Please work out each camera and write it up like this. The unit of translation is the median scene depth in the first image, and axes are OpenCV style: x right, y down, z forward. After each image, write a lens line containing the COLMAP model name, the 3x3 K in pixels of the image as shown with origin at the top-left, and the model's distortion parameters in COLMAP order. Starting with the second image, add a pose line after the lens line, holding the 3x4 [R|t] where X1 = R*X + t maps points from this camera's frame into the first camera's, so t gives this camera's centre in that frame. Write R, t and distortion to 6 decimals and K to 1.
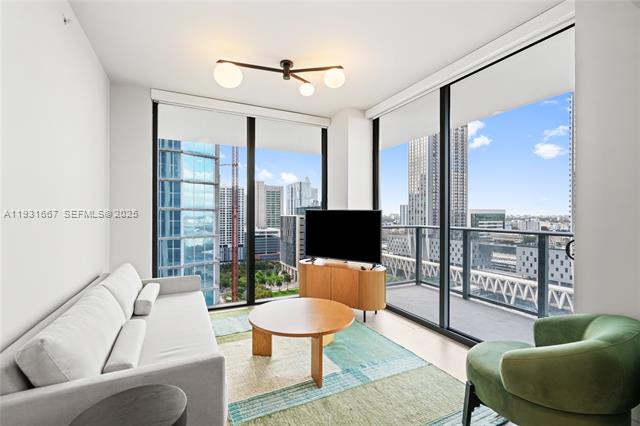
lens RADIAL K [[289.4, 0, 319.6], [0, 289.4, 215.0], [0, 0, 1]] dist [-0.004084, -0.000278]
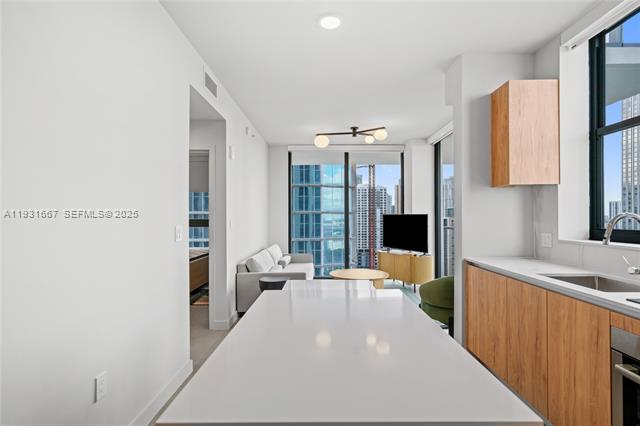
lens RADIAL K [[323.2, 0, 320.0], [0, 323.2, 216.0], [0, 0, 1]] dist [0.002431, 0.000813]
pose [[0.895510, -0.006189, -0.444997, 0.346346], [0.003965, 0.999975, -0.005930, -0.000281], [0.445023, 0.003546, 0.895512, -0.497759]]
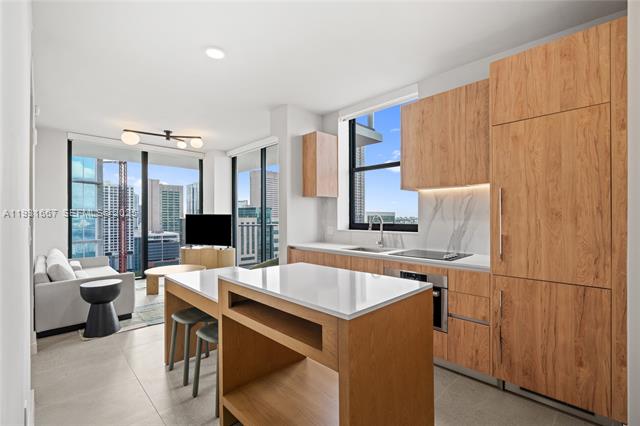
lens RADIAL K [[291.1, 0, 319.9], [0, 291.1, 216.9], [0, 0, 1]] dist [0.000557, 0.000336]
pose [[0.951171, -0.002914, 0.308651, 0.139741], [0.003303, 0.999994, -0.000740, 0.001134], [-0.308647, 0.001723, 0.951175, -0.627417]]
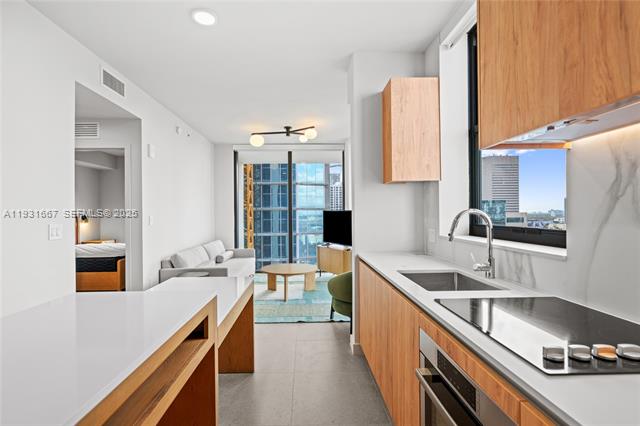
lens RADIAL K [[300.8, 0, 307.2], [0, 300.8, 212.8], [0, 0, 1]] dist [-0.004995, -0.000237]
pose [[0.903733, -0.009319, -0.427996, 0.489324], [0.008892, 0.999956, -0.002996, -0.001042], [0.428005, -0.001098, 0.903776, -0.382640]]
